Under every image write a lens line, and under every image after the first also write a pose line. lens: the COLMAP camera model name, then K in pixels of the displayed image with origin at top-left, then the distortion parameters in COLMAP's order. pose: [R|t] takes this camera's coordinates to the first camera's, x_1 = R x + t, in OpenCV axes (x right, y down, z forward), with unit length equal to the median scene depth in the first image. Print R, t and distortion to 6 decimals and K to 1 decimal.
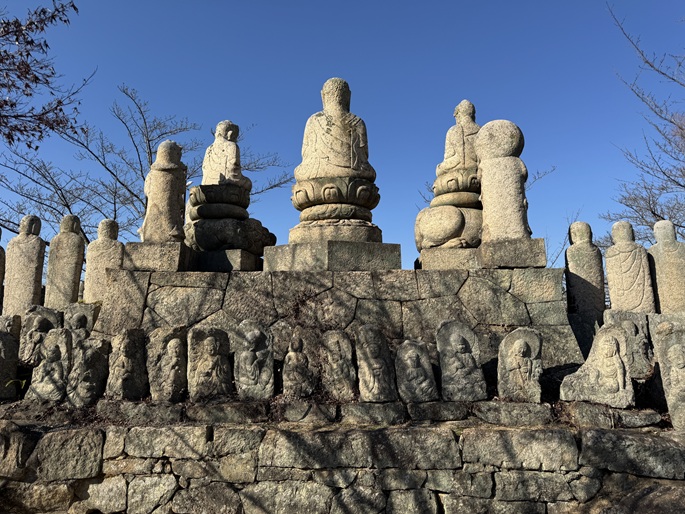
lens RADIAL K [[485.3, 0, 343.4], [0, 485.3, 255.0], [0, 0, 1]] dist [0.042304, -0.047075]
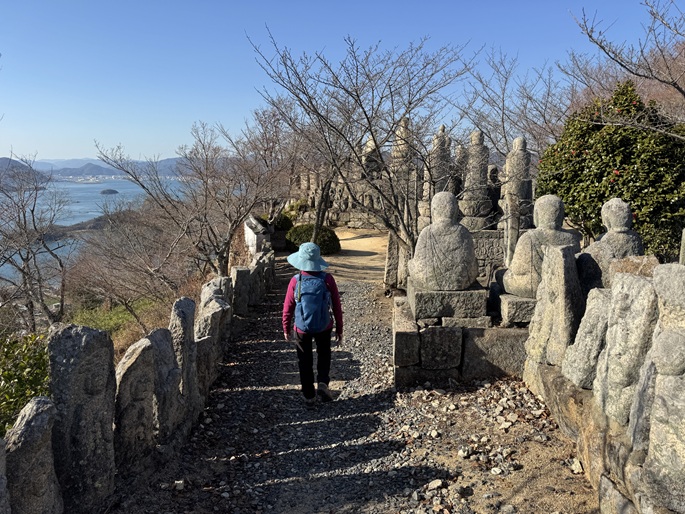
lens RADIAL K [[485.3, 0, 341.3], [0, 485.3, 257.4], [0, 0, 1]] dist [0.042304, -0.047075]
pose [[0.940850, 0.057902, -0.333838, 0.855714], [0.047742, 0.952804, 0.299807, -0.542491], [0.335442, -0.298012, 0.893682, -2.726345]]
